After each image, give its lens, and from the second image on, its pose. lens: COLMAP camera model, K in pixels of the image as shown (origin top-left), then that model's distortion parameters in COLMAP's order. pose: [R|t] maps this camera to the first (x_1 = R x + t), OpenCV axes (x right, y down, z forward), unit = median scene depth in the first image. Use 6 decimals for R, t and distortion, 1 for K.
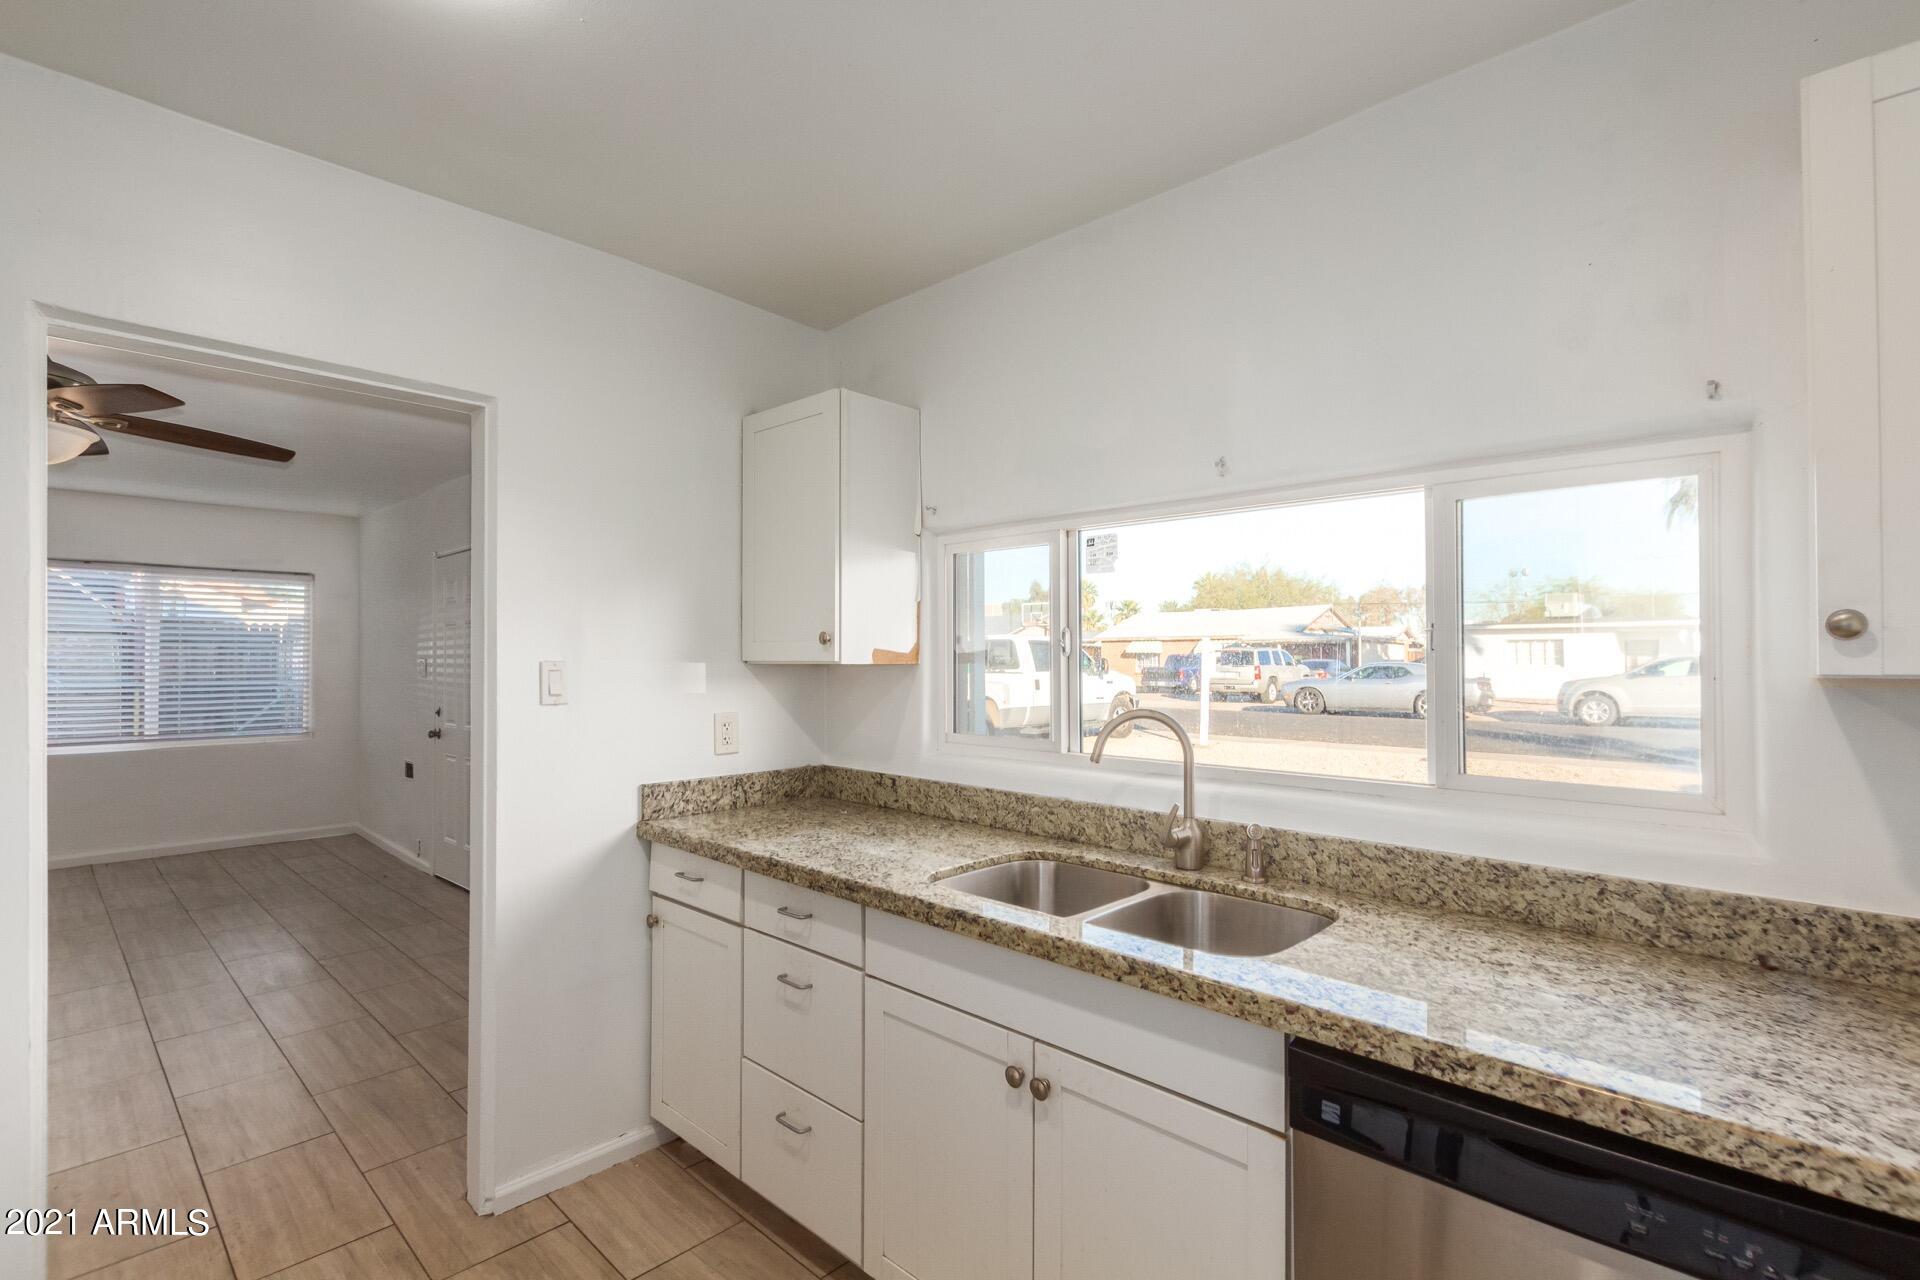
lens RADIAL K [[890.6, 0, 964.3], [0, 890.6, 641.9], [0, 0, 1]] dist [0.009639, -0.005640]
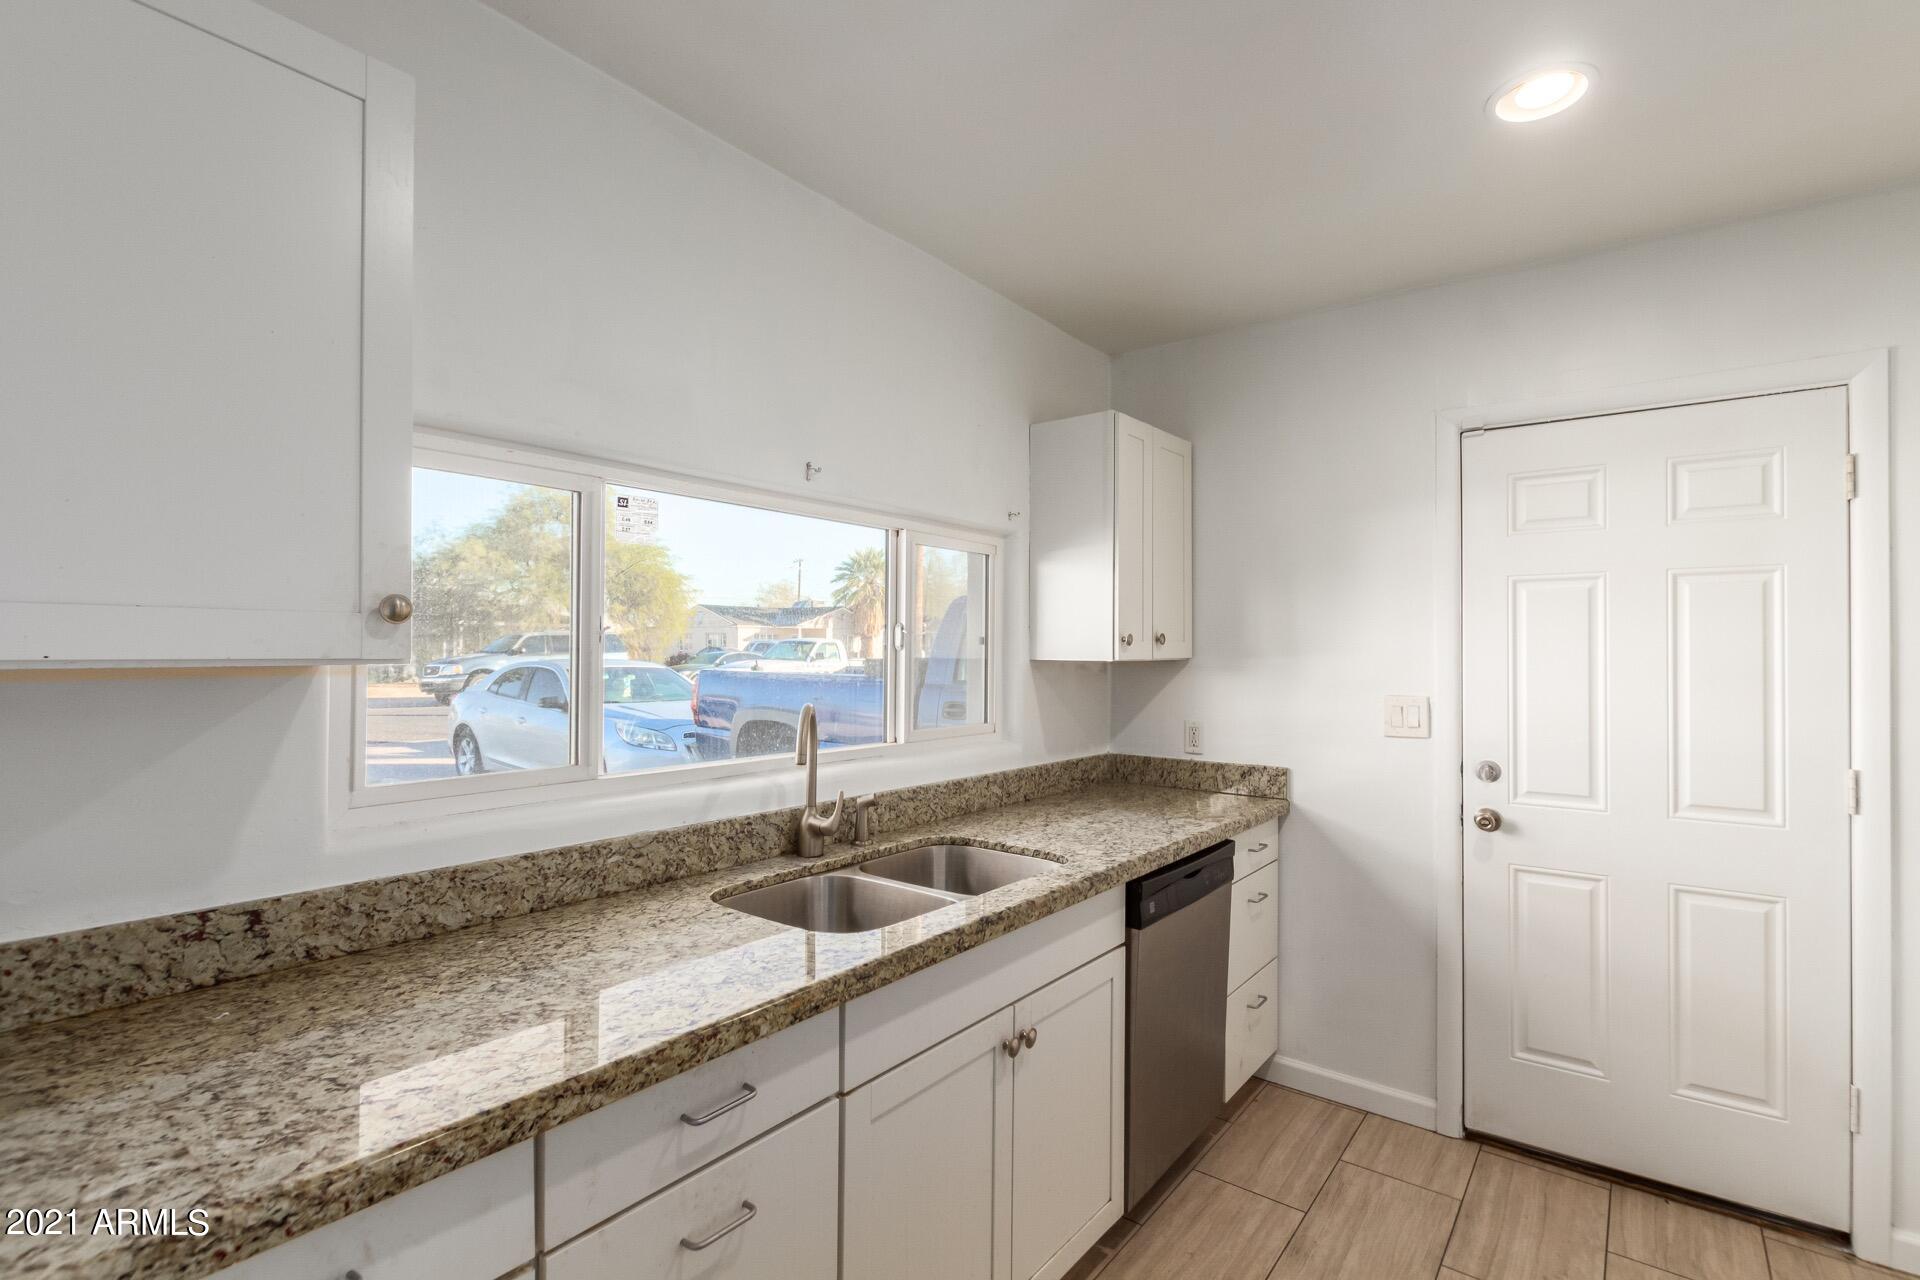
lens RADIAL K [[890.6, 0, 964.3], [0, 890.6, 641.9], [0, 0, 1]] dist [0.009639, -0.005640]
pose [[-0.103622, 0.006396, 0.994596, -0.794467], [-0.026663, 0.999602, -0.009207, 0.011474], [-0.994259, -0.027473, -0.103410, 0.936022]]
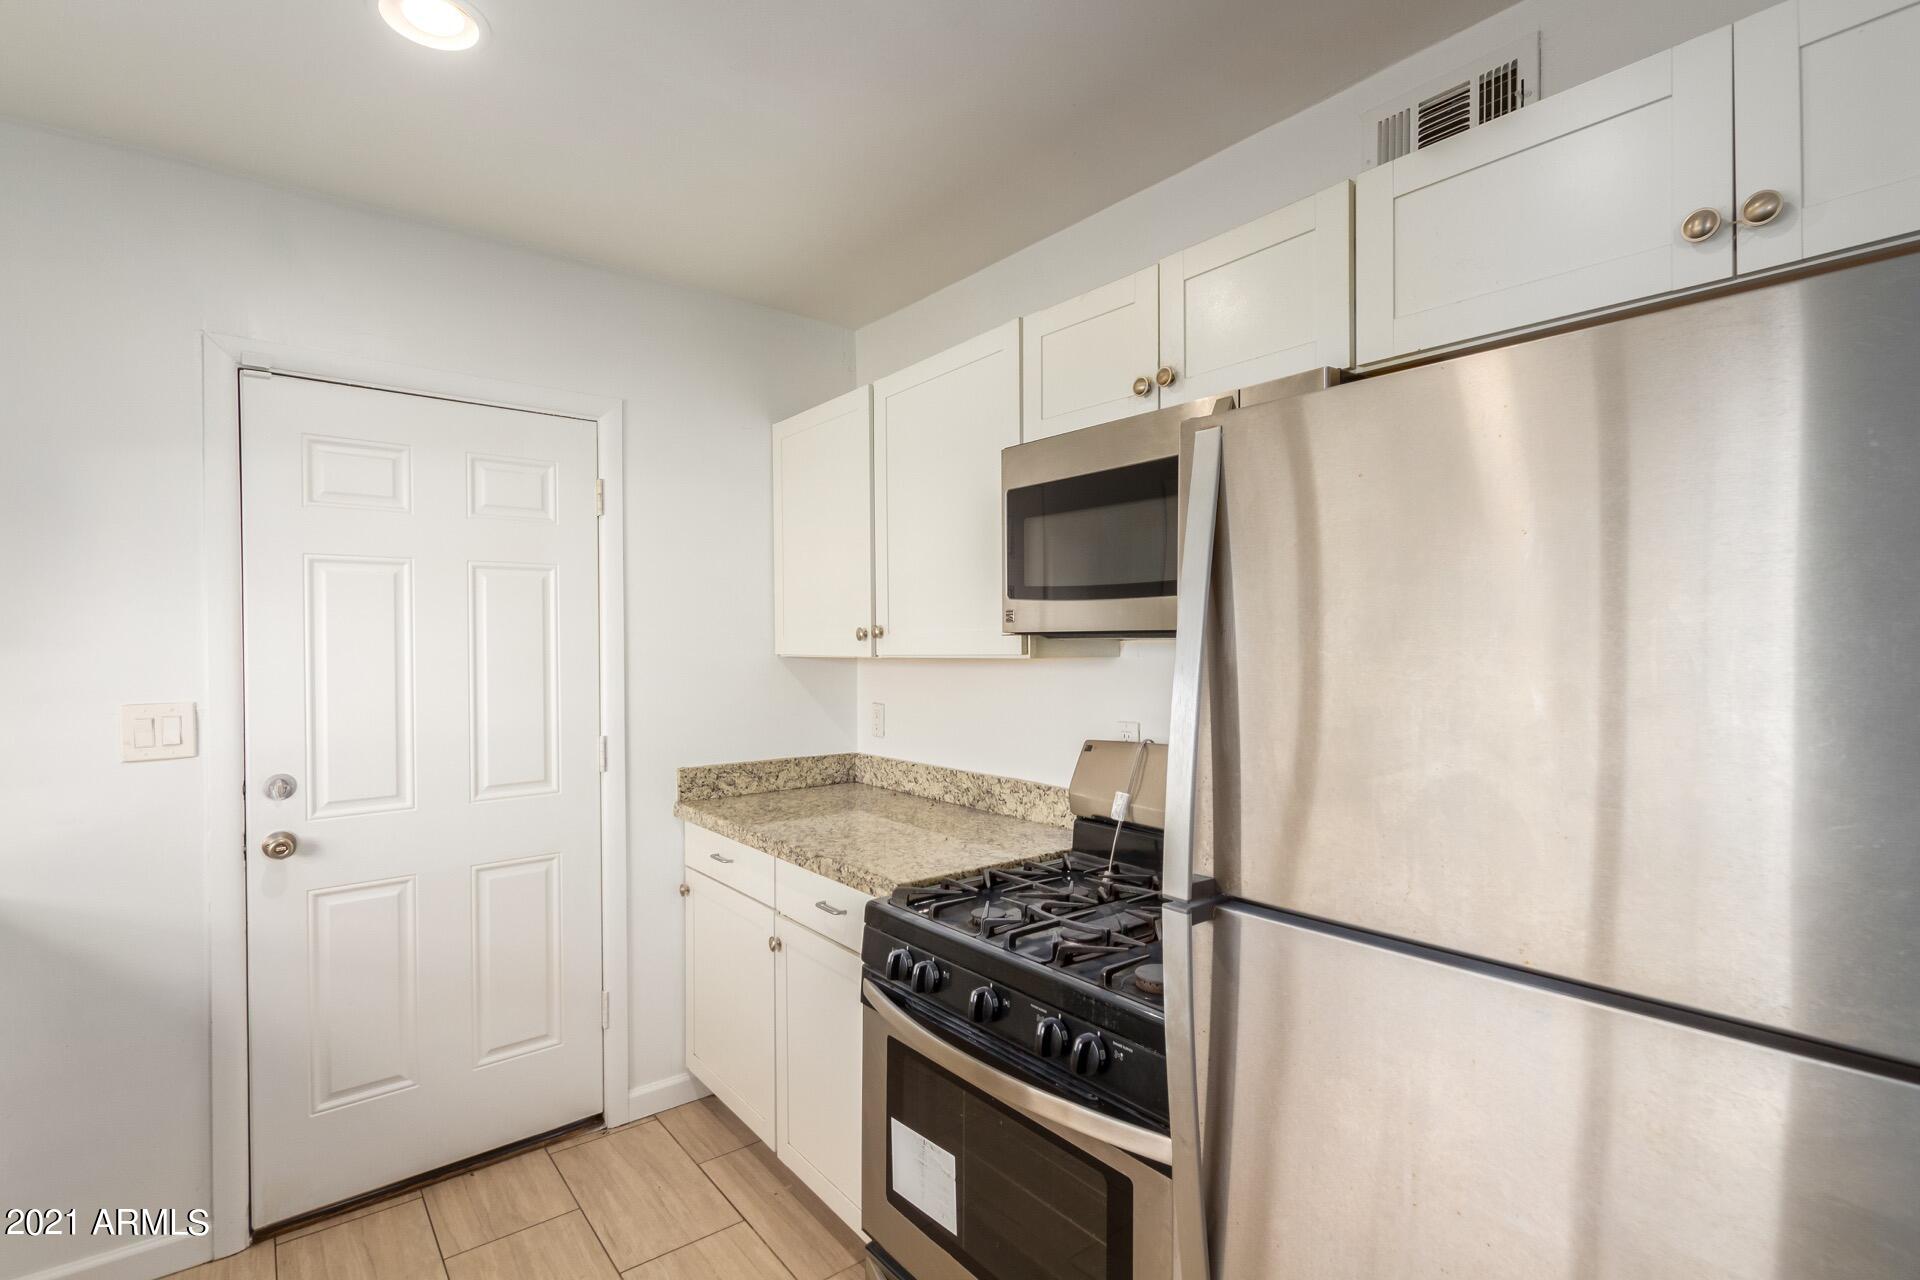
lens RADIAL K [[896.8, 0, 956.0], [0, 896.8, 638.6], [0, 0, 1]] dist [-0.000213, -0.001452]
pose [[-0.990094, 0.001588, 0.140396, -0.539991], [-0.001247, 0.999797, -0.020102, 0.009057], [-0.140400, -0.020078, -0.989891, 1.000631]]
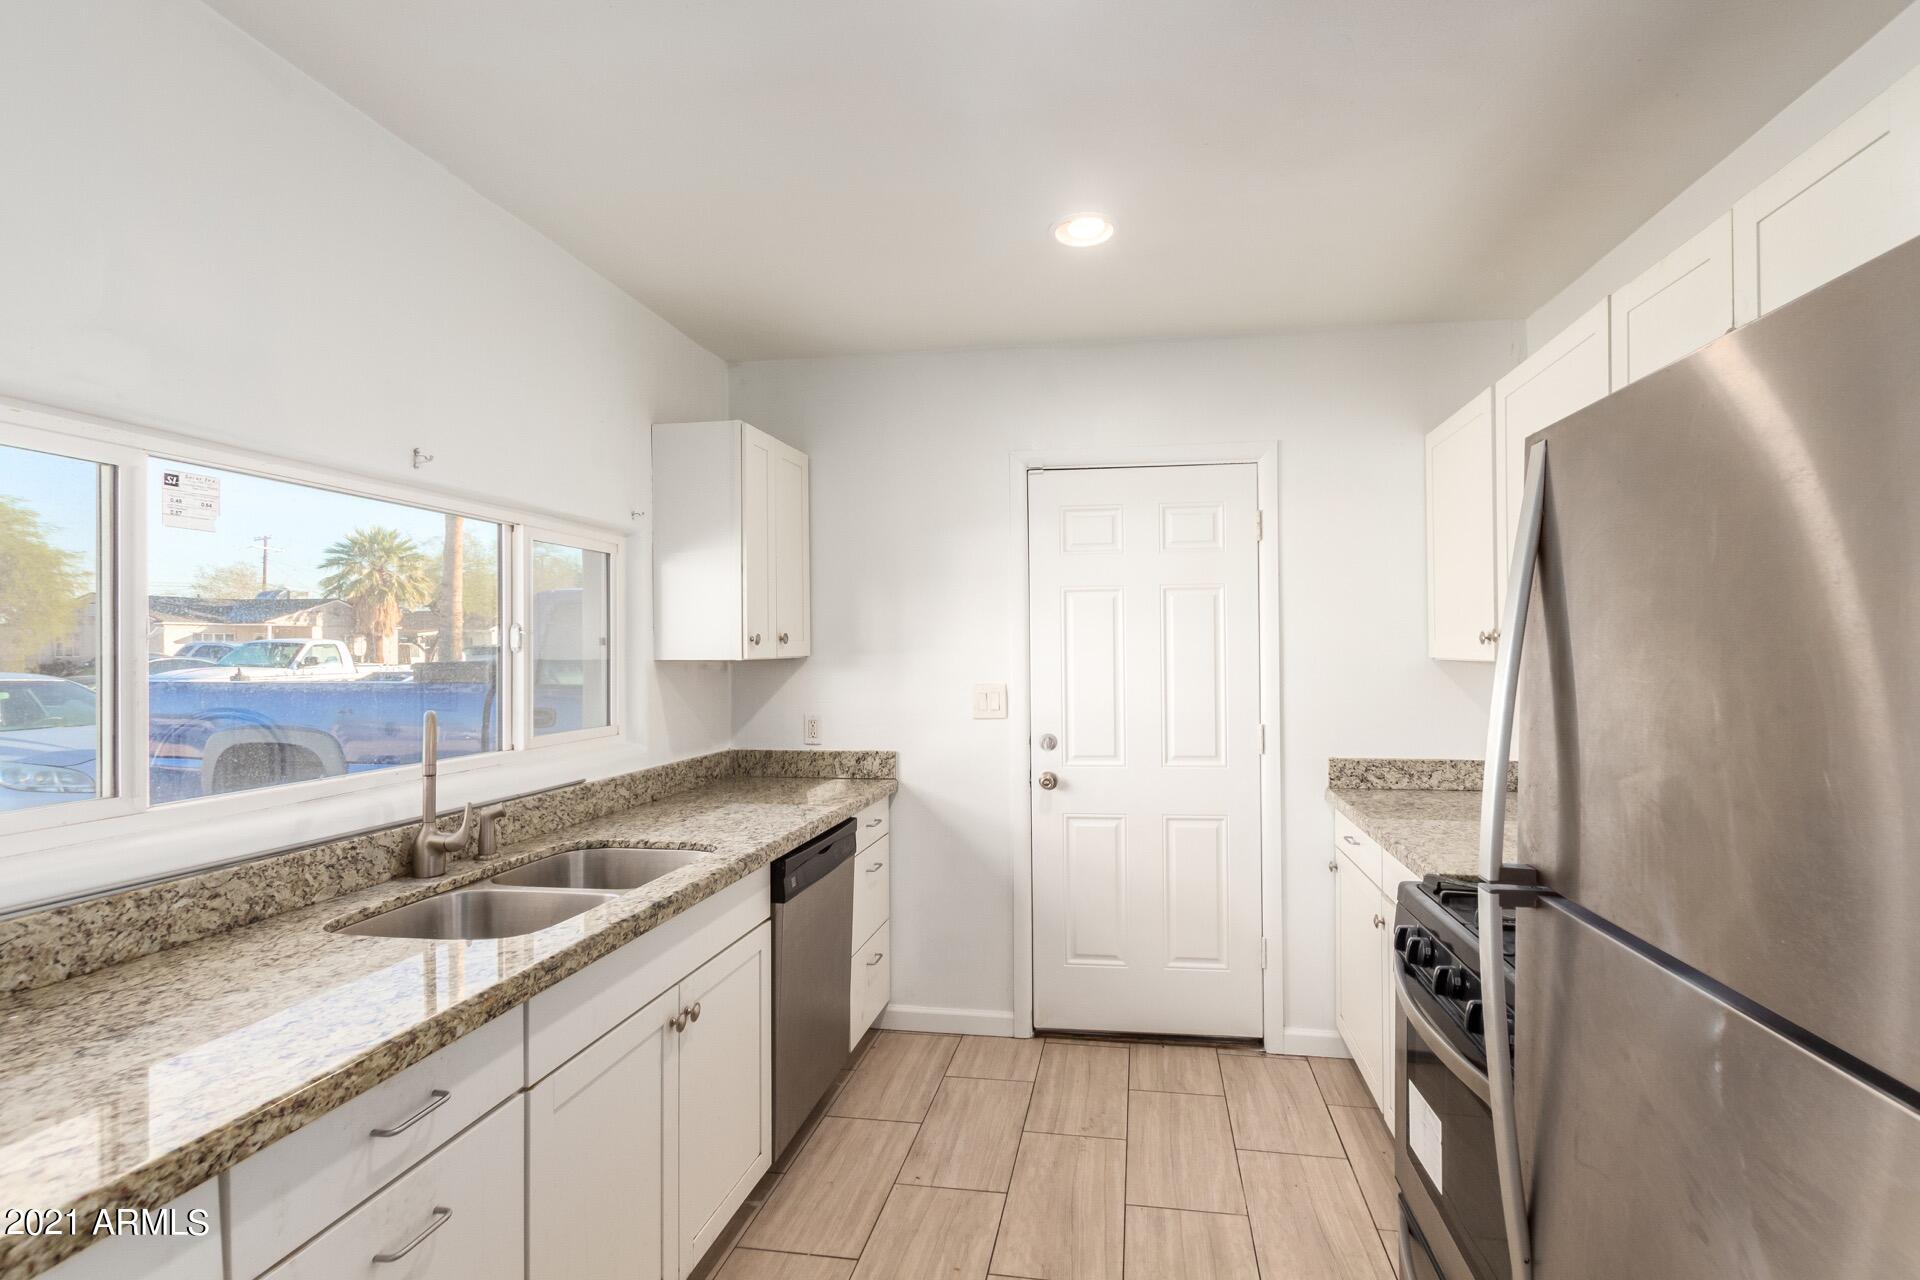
lens RADIAL K [[906.1, 0, 1007.8], [0, 906.1, 644.4], [0, 0, 1]] dist [0.013802, -0.007013]
pose [[-0.571427, 0.004809, 0.820639, -0.902095], [-0.011403, 0.999840, -0.013800, 0.012693], [-0.820574, -0.017244, -0.571280, 1.052039]]
